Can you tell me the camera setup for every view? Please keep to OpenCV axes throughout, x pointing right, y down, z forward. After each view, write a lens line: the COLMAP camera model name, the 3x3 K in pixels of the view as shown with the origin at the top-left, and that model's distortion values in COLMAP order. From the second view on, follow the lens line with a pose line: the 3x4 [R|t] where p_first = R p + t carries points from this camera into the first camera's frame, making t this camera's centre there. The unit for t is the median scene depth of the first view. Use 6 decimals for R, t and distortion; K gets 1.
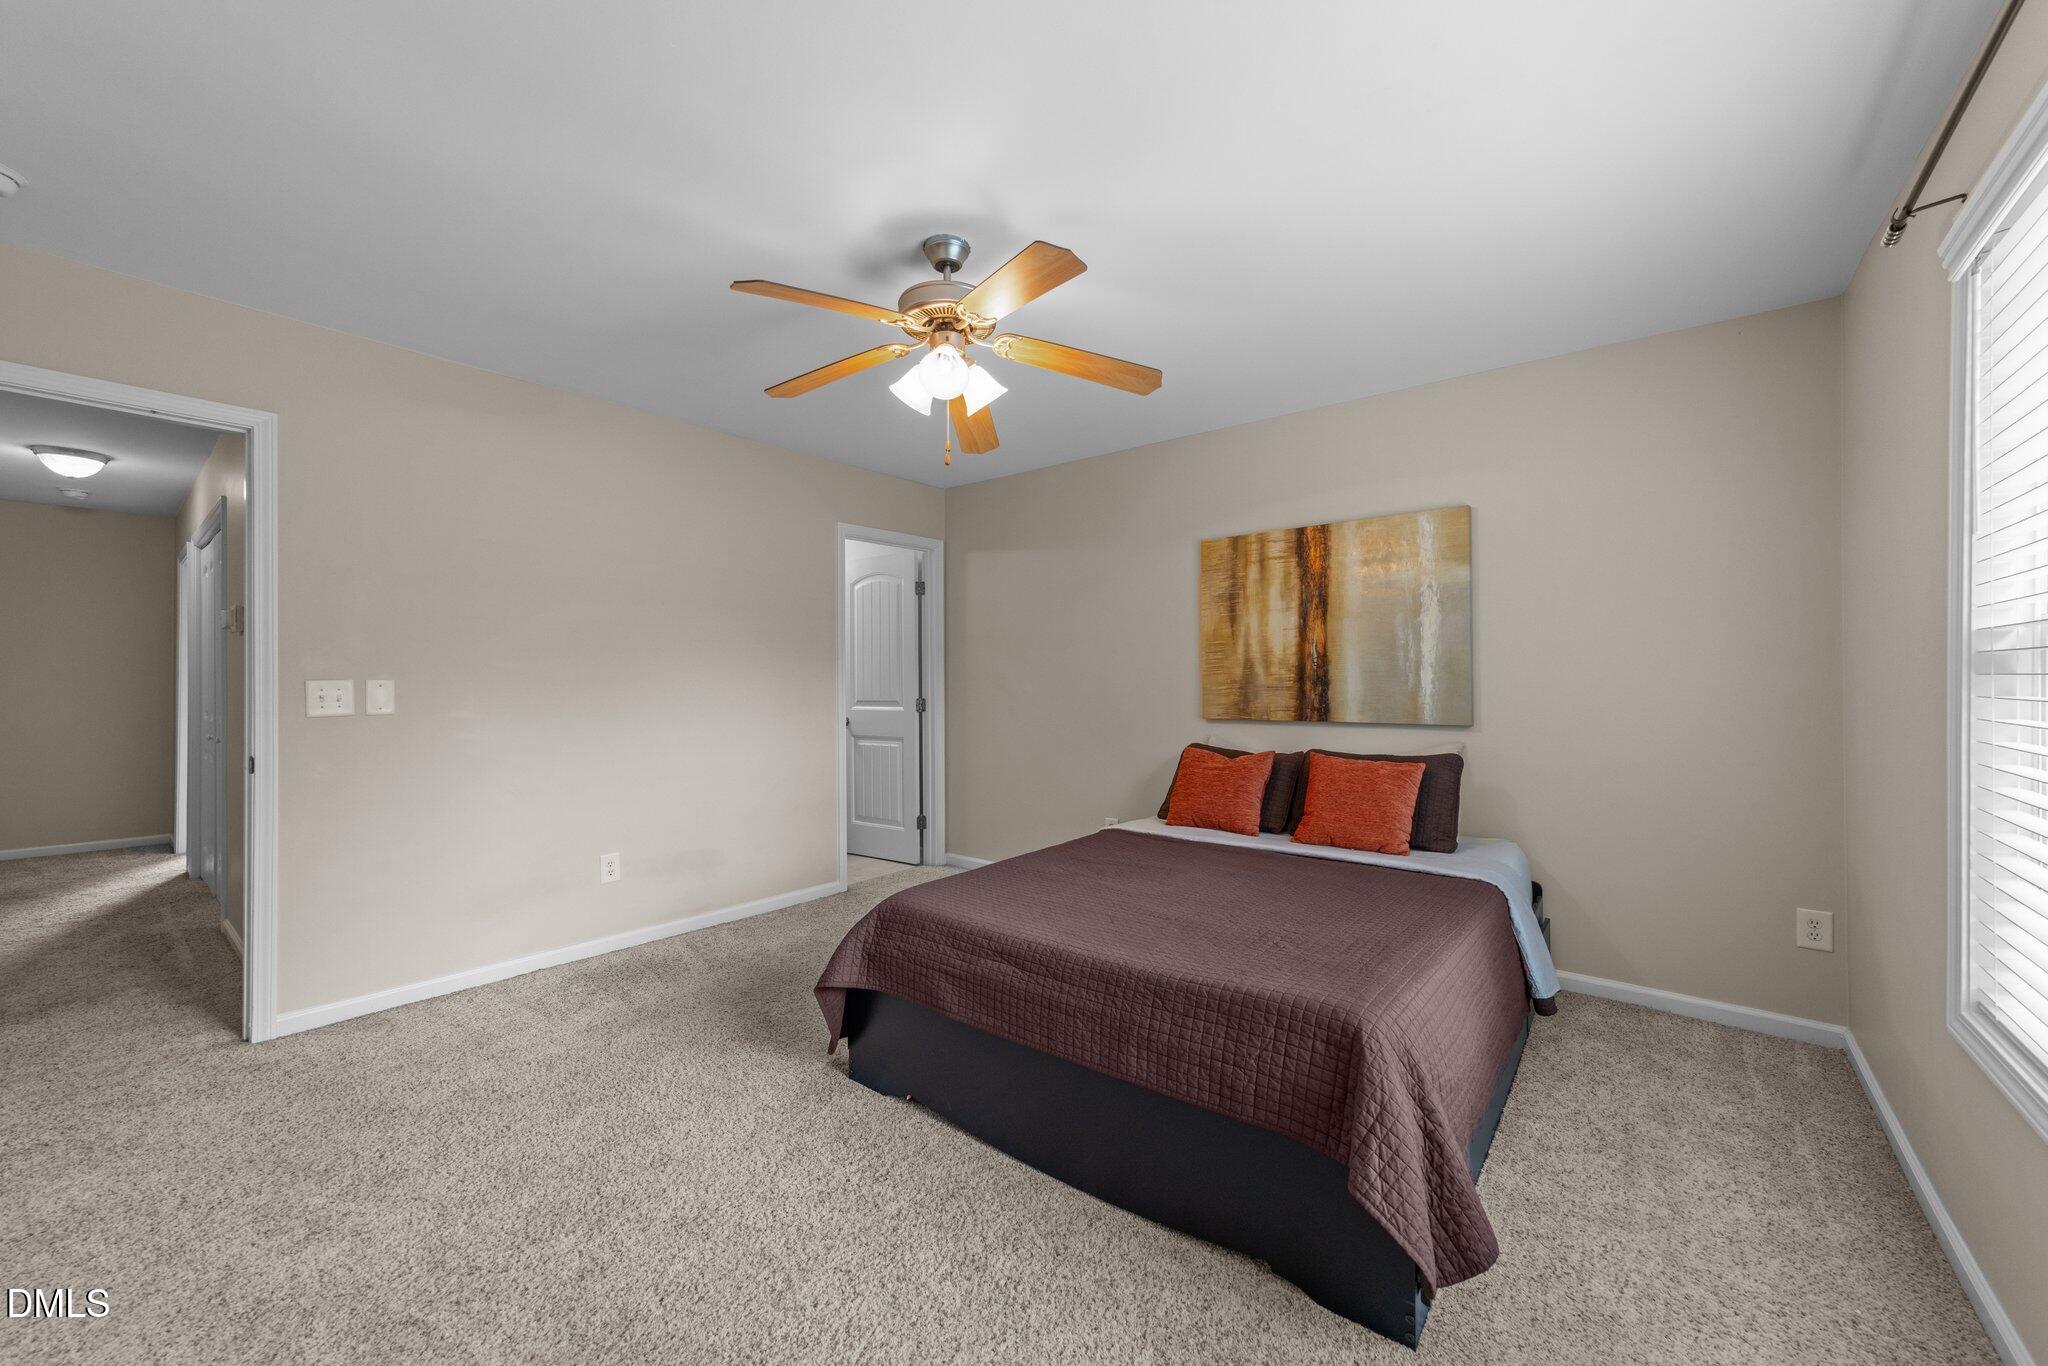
lens RADIAL K [[785.2, 0, 1023.9], [0, 785.2, 681.6], [0, 0, 1]] dist [-0.003196, 0.000167]
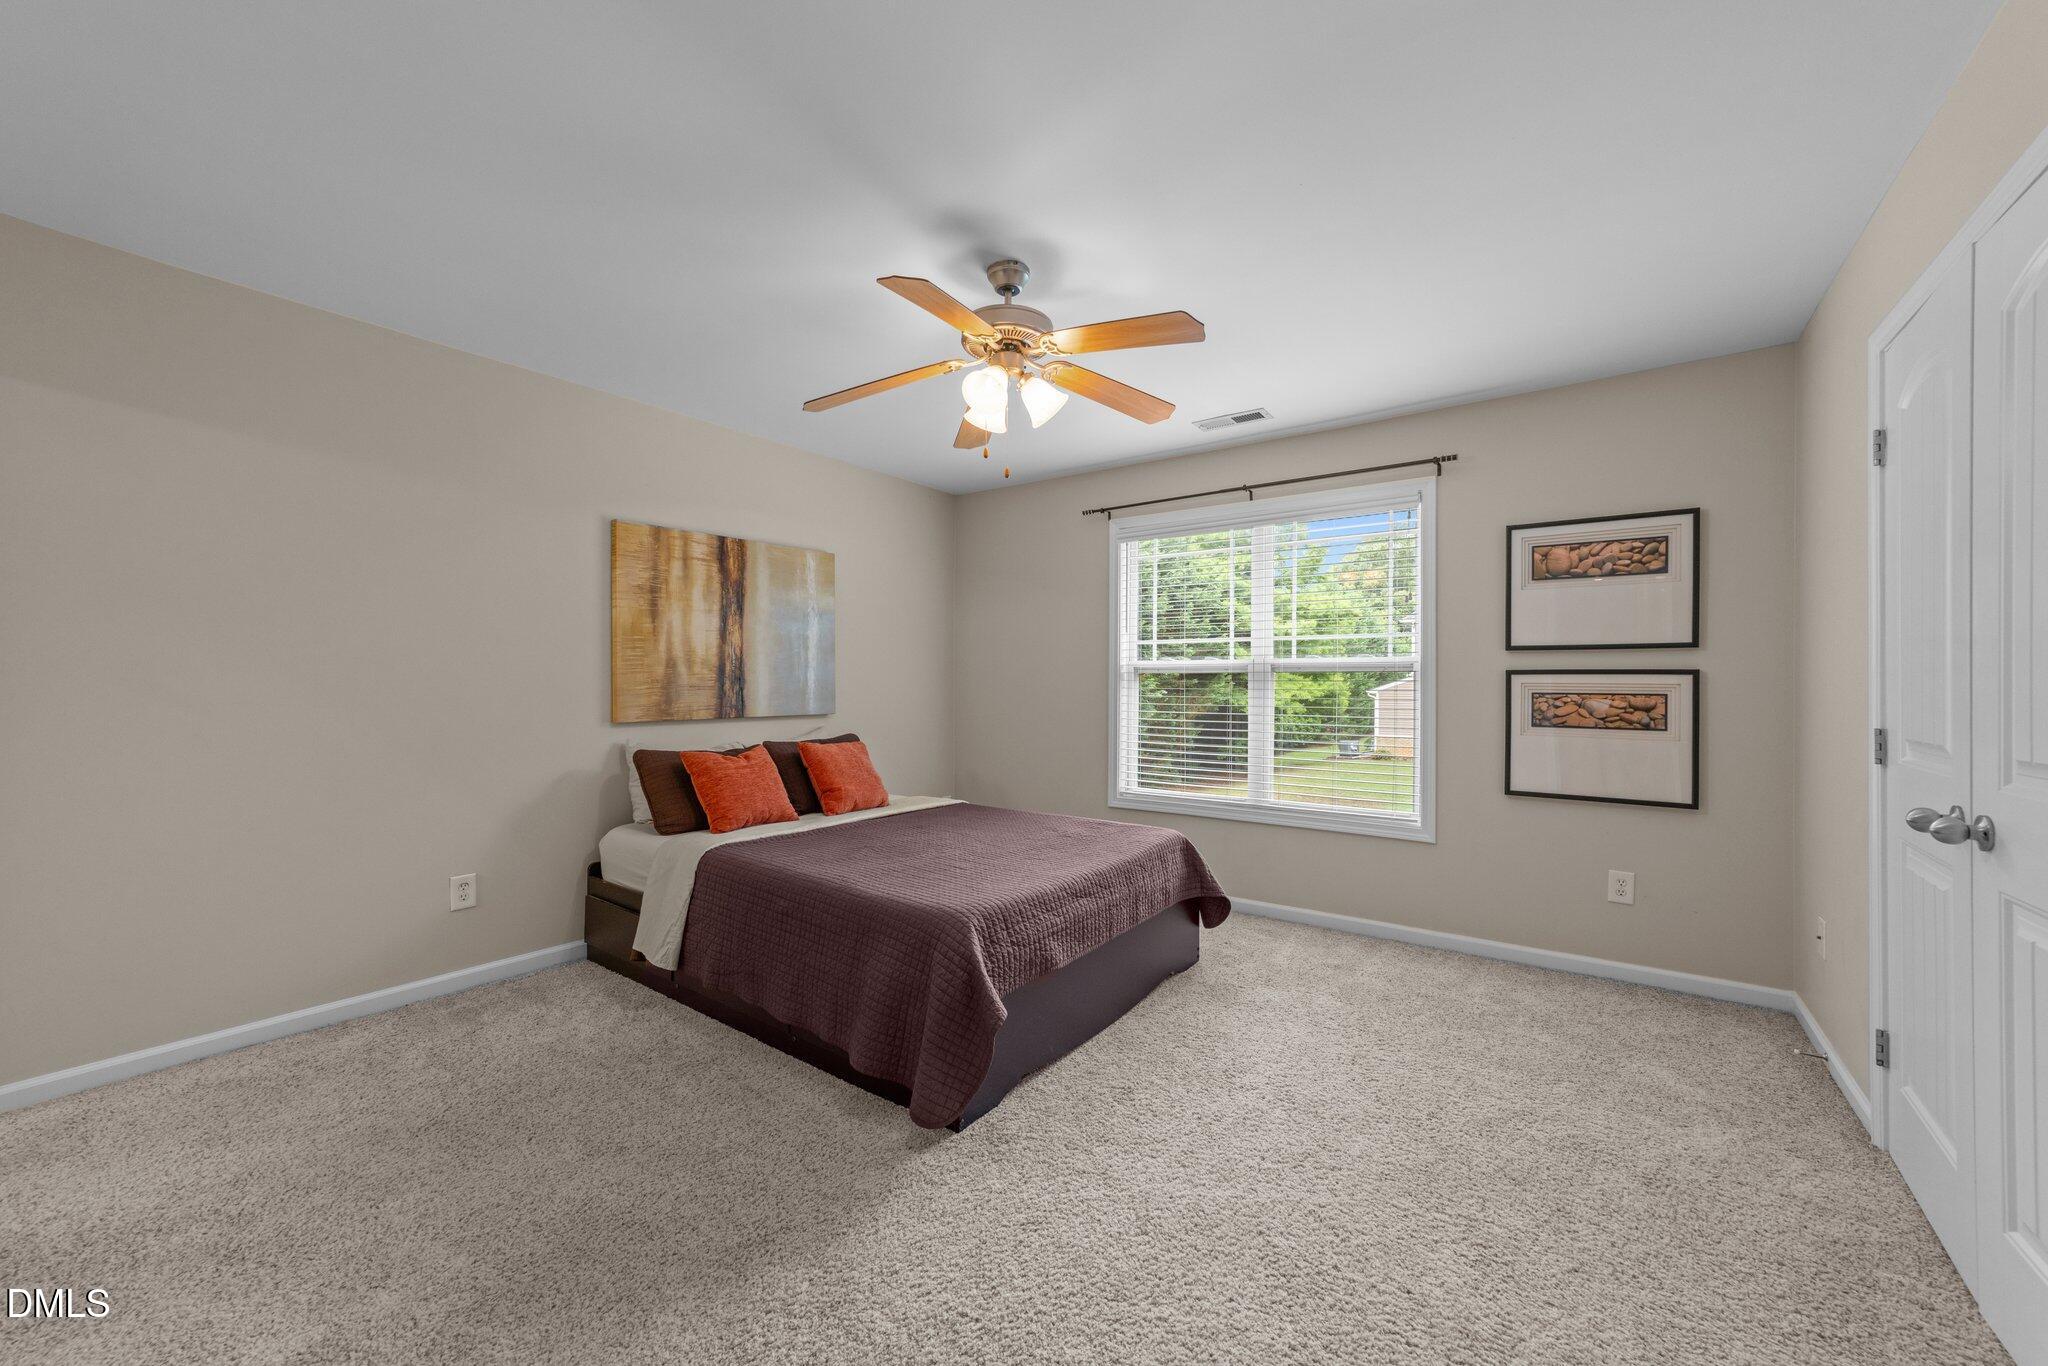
lens RADIAL K [[785.2, 0, 1021.3], [0, 785.2, 688.6], [0, 0, 1]] dist [-0.003196, 0.000167]
pose [[-0.045232, -0.005487, 0.998961, -0.722603], [-0.003089, 0.999981, 0.005353, 0.002974], [-0.998972, -0.002844, -0.045248, 0.638012]]
